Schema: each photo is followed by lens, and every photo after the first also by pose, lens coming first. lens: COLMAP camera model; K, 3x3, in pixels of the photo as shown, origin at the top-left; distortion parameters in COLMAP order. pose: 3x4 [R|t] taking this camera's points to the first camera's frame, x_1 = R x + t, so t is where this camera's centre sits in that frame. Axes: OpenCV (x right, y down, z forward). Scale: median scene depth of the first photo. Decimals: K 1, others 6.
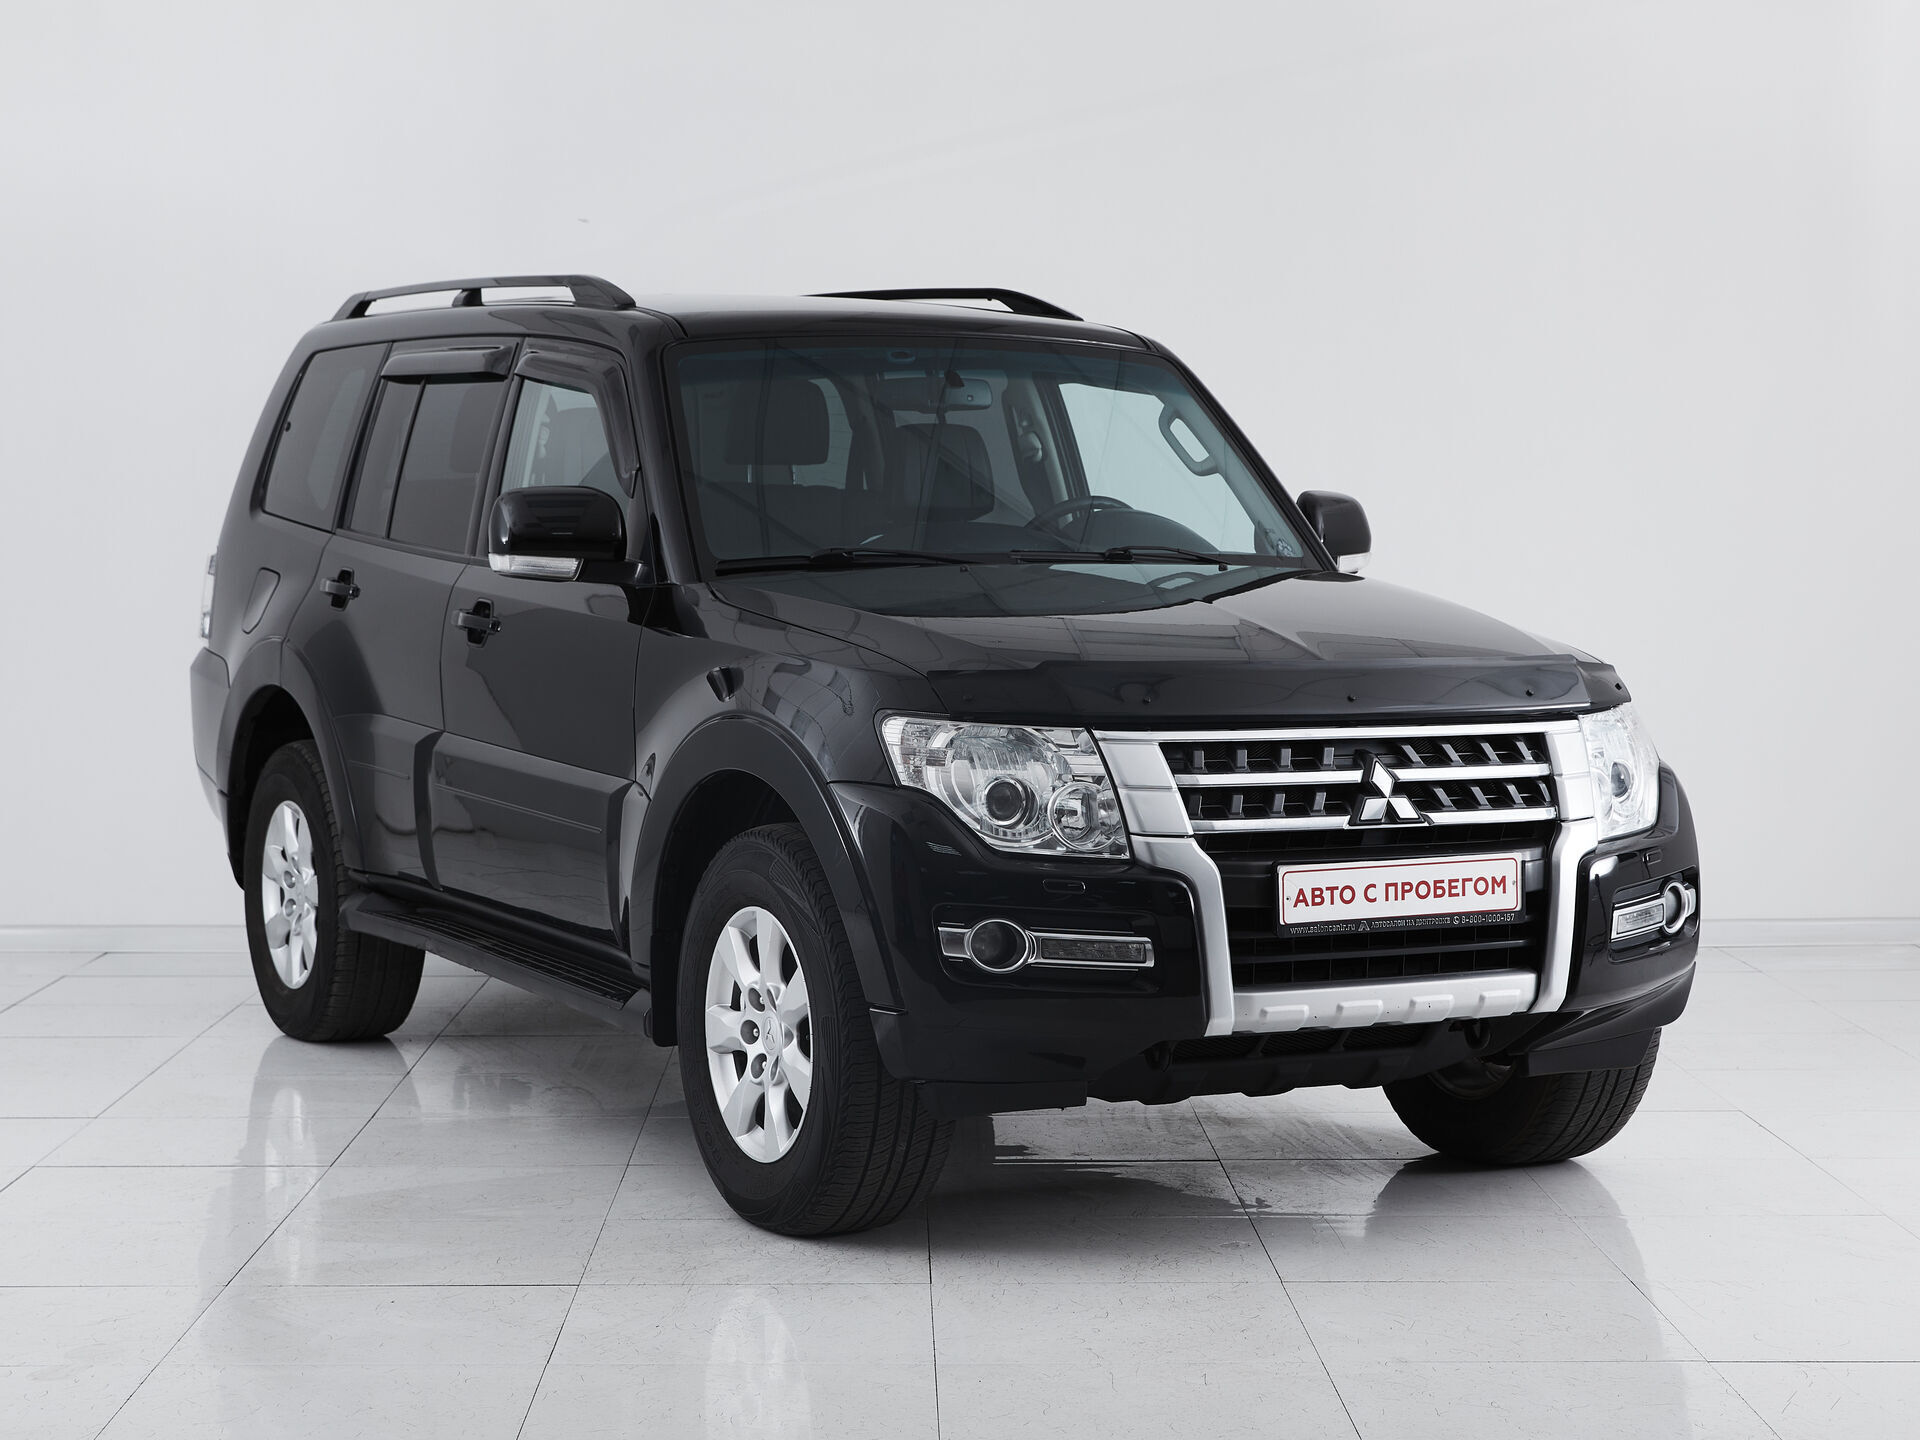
lens RADIAL K [[3904.3, 0, 960.0], [0, 3904.3, 720.0], [0, 0, 1]] dist [-0.005946, 0.000557]
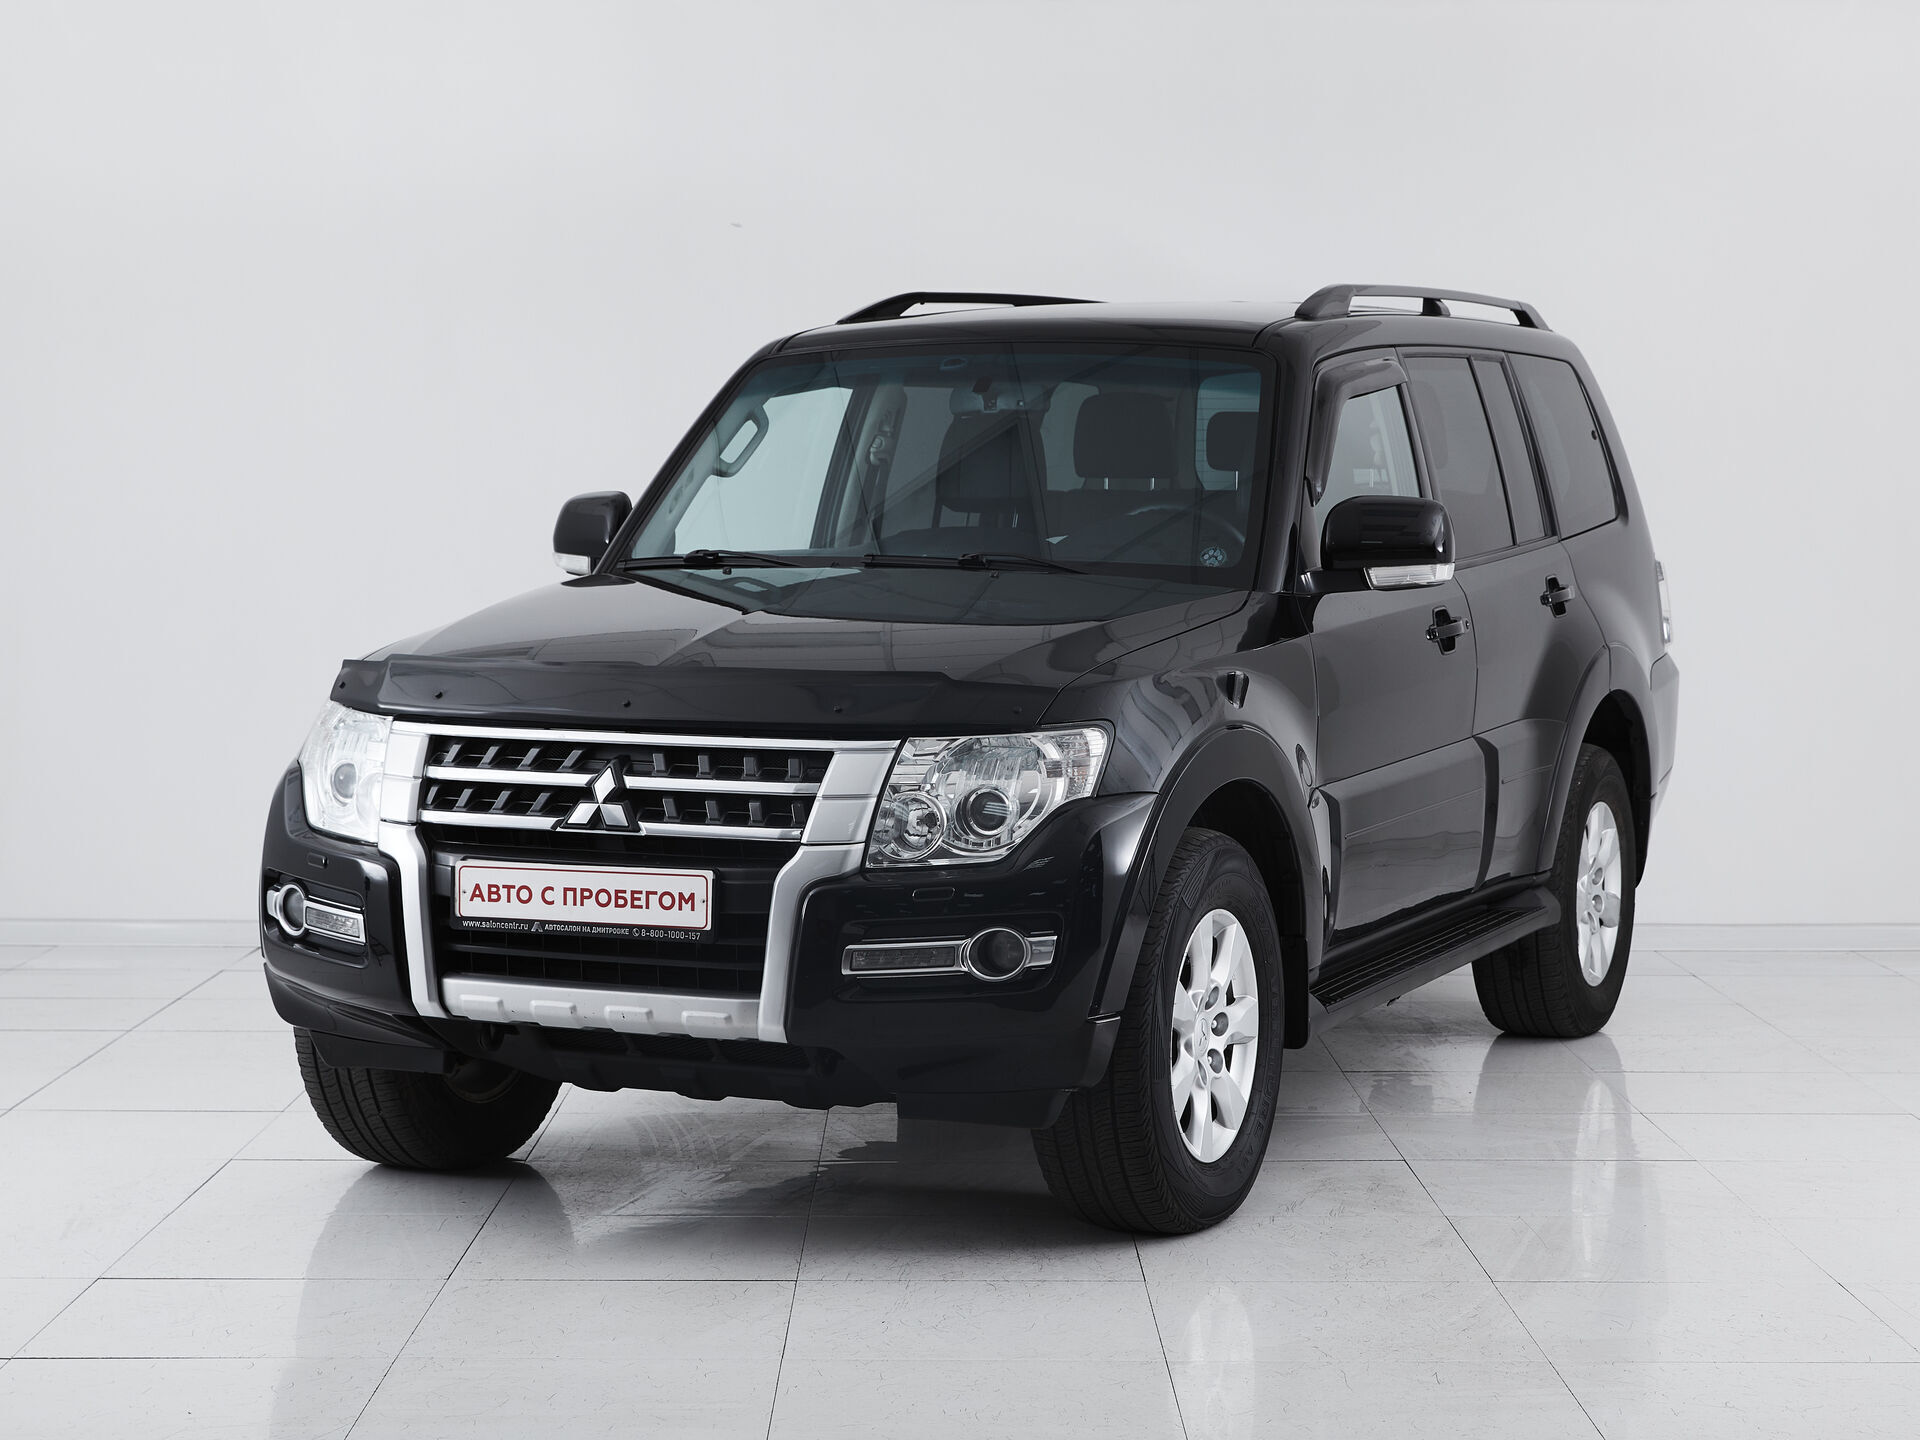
lens RADIAL K [[3904.3, 0, 960.0], [0, 3904.3, 720.0], [0, 0, 1]] dist [-0.005946, 0.000557]
pose [[0.604573, 0.044698, -0.795295, 0.956280], [-0.047742, 0.998663, 0.019835, -0.025540], [0.795118, 0.025978, 0.605898, 0.468200]]
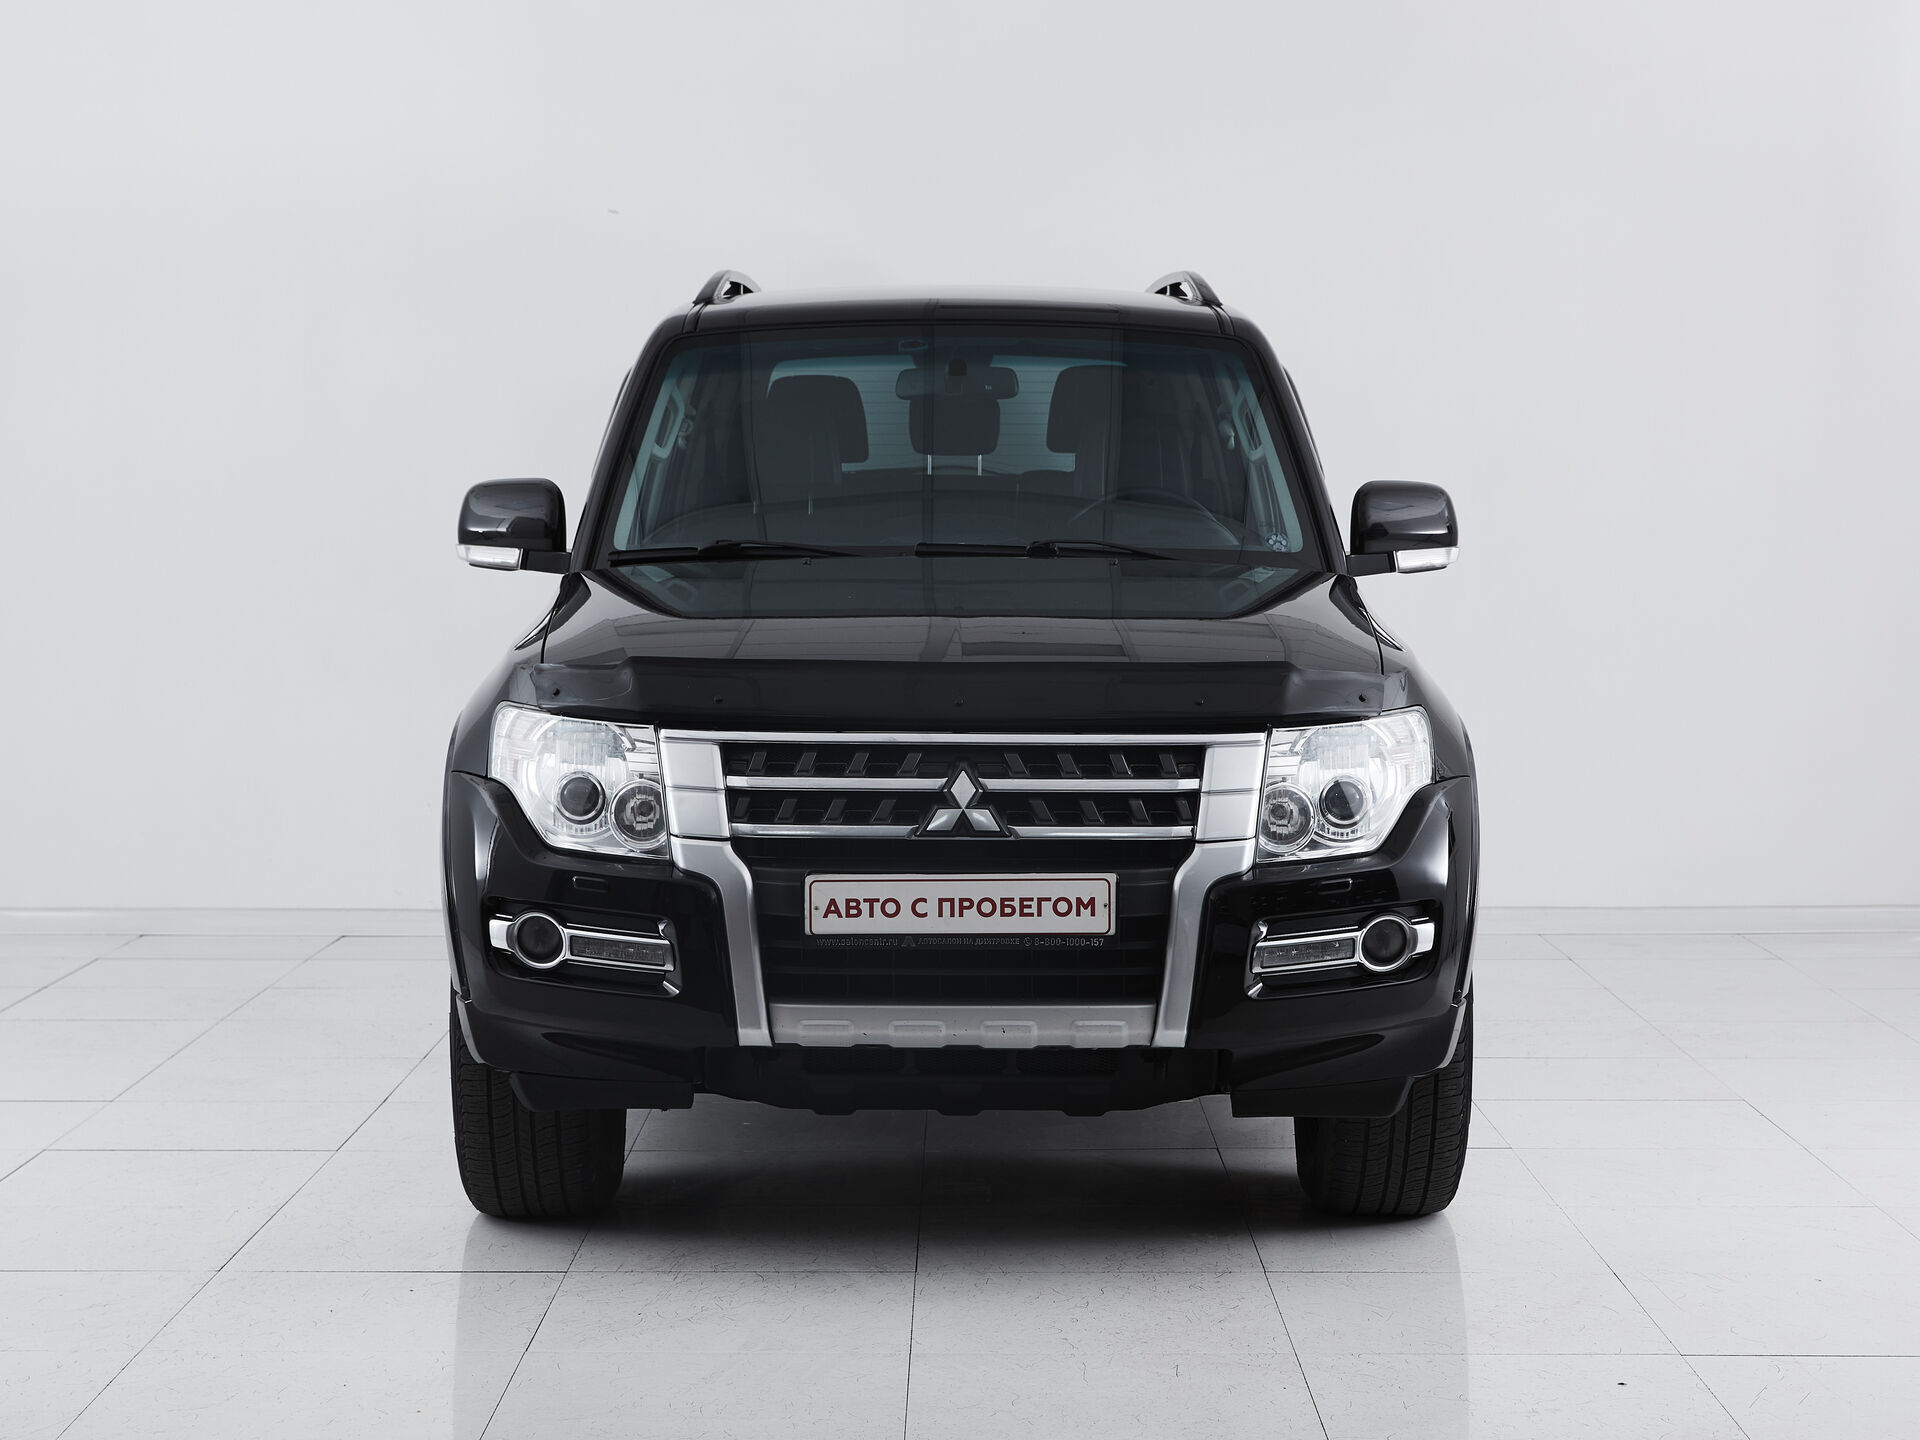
lens RADIAL K [[3904.3, 0, 960.0], [0, 3904.3, 720.0], [0, 0, 1]] dist [-0.005946, 0.000557]
pose [[0.887002, 0.028938, -0.460857, 0.544253], [-0.026756, 0.999578, 0.011268, -0.012159], [0.460989, 0.002335, 0.887403, 0.159044]]
